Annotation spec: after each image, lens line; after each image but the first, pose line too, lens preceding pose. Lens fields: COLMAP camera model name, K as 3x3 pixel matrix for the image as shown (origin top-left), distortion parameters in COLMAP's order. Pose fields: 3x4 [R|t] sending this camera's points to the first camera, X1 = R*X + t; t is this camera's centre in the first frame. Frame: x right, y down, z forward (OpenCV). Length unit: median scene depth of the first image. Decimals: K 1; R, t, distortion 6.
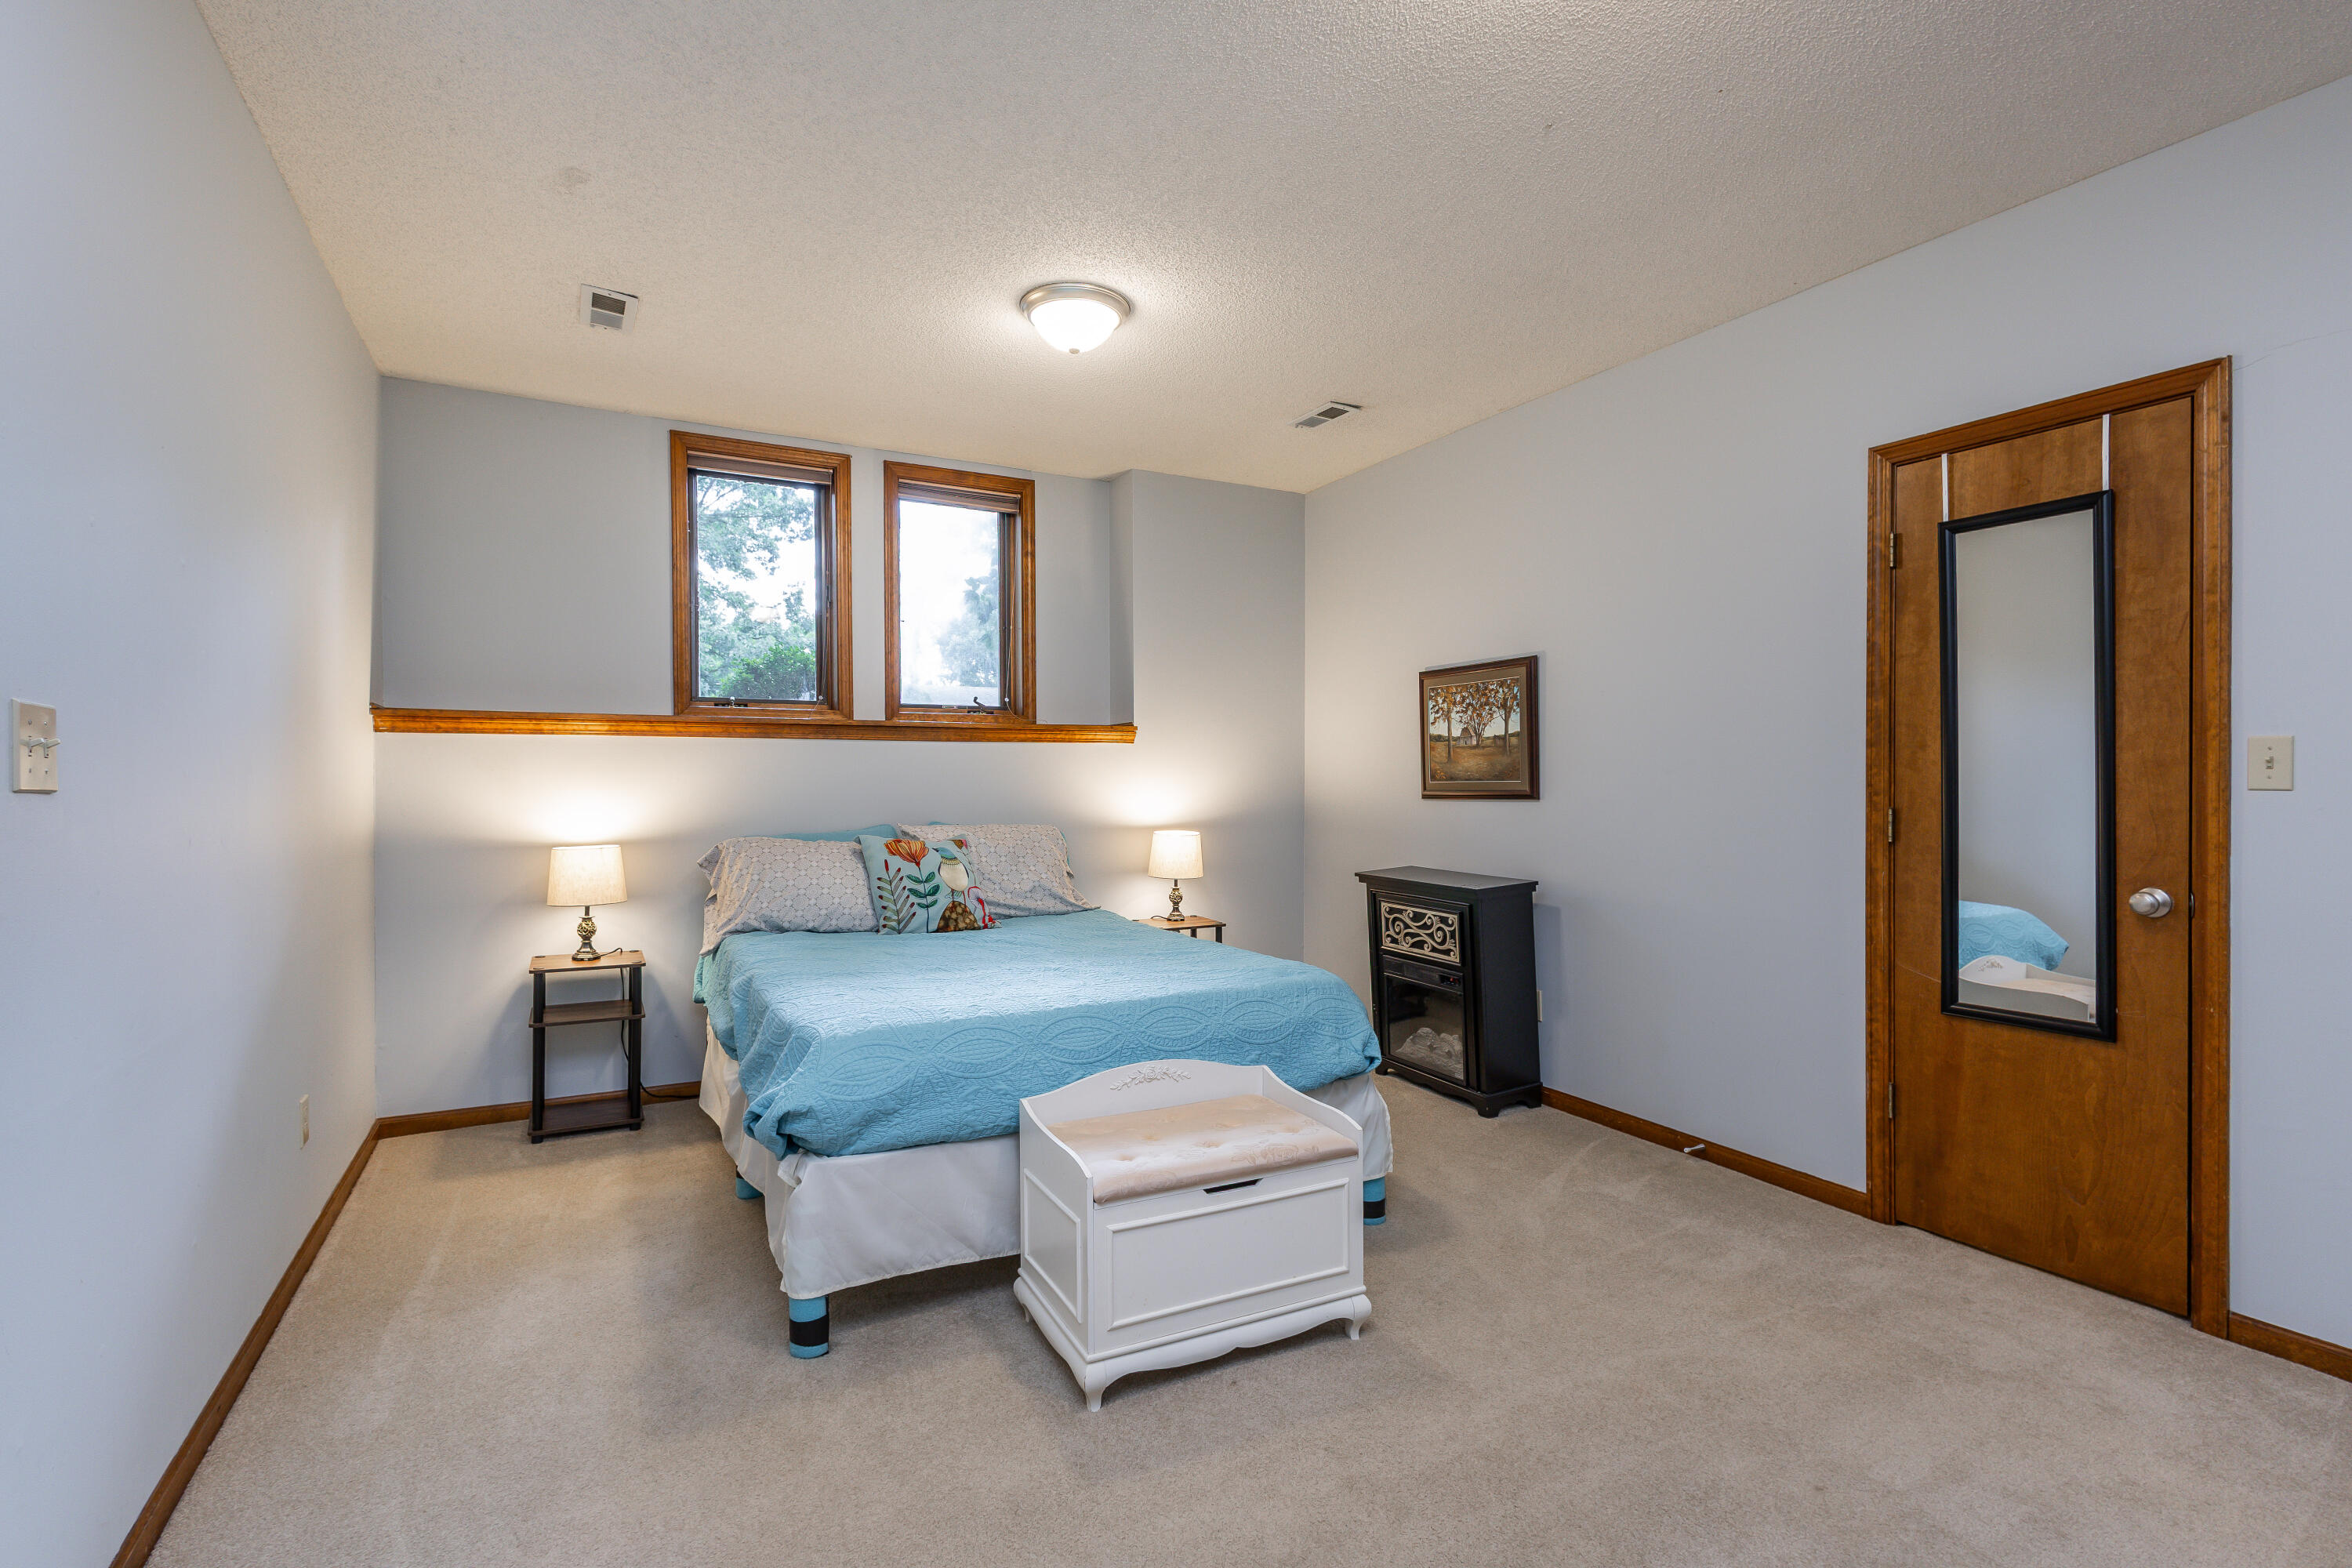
lens RADIAL K [[1086.4, 0, 1177.8], [0, 1086.4, 769.5], [0, 0, 1]] dist [0.002672, 0.000178]
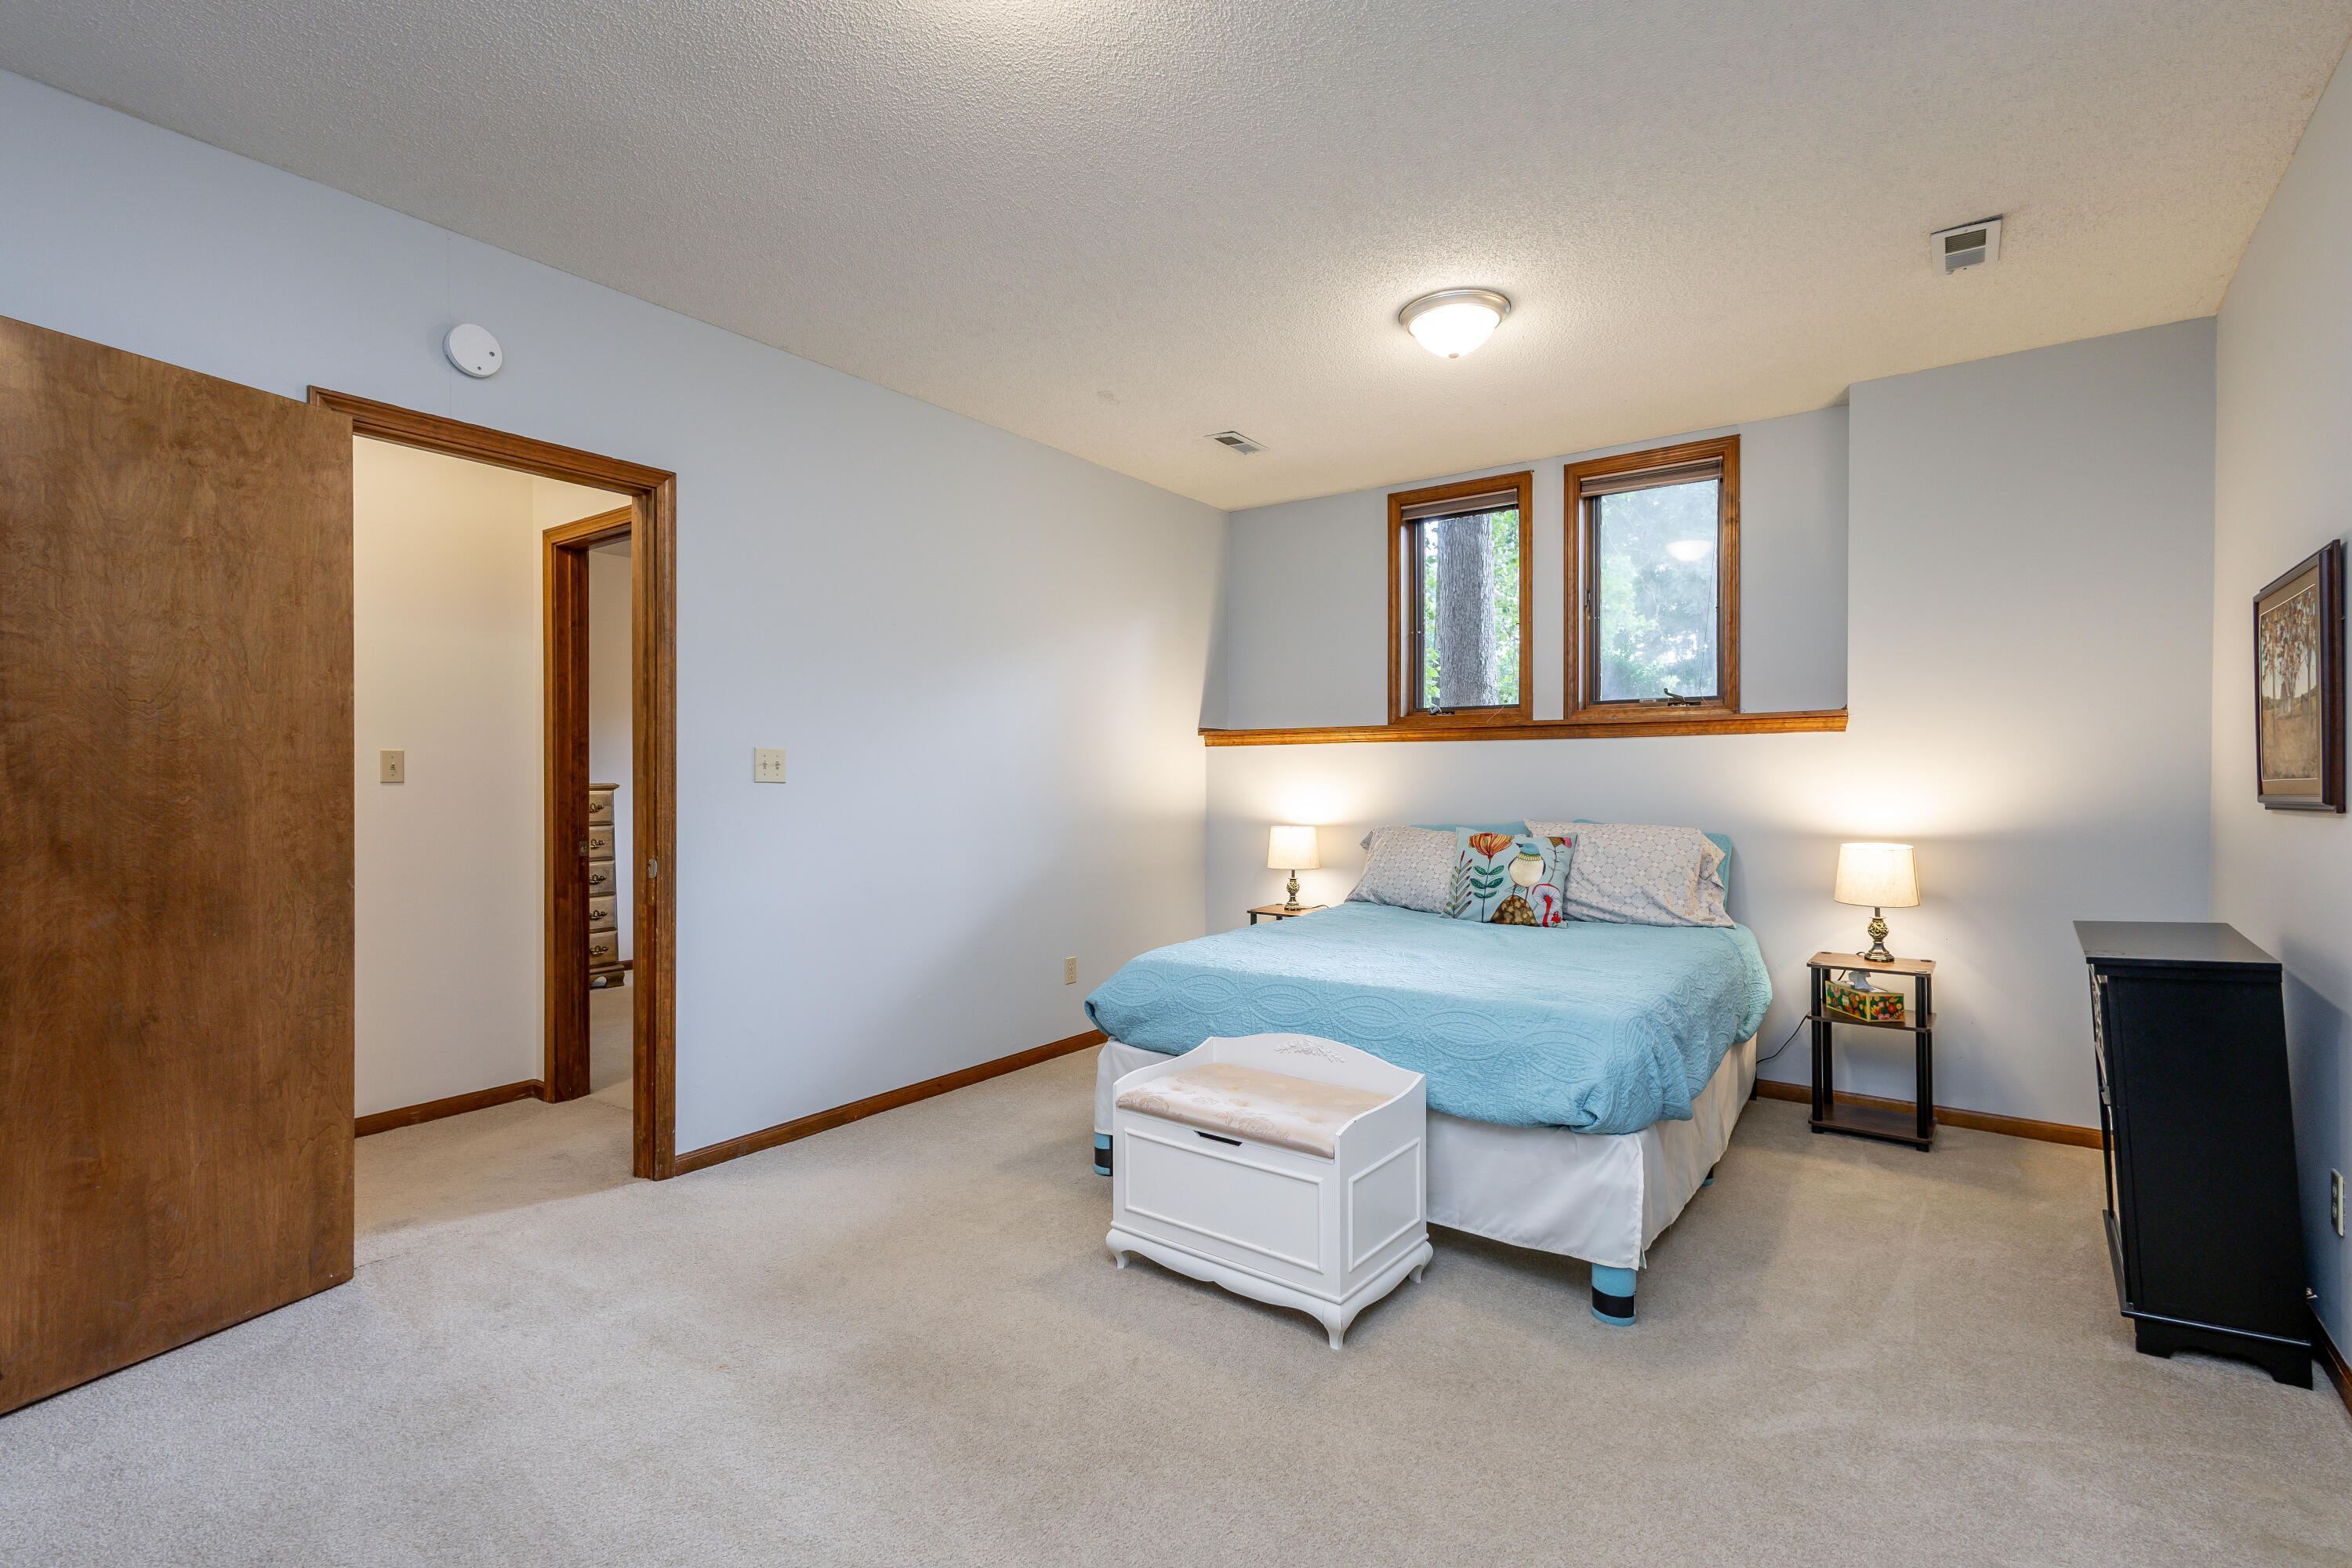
lens RADIAL K [[1086.7, 0, 1176.0], [0, 1086.7, 784.0], [0, 0, 1]] dist [0.003268, 0.000327]
pose [[0.422888, 0.005780, -0.906163, 0.586129], [0.010827, 0.999876, 0.011430, -0.000052], [0.906117, -0.014645, 0.422773, 0.269462]]
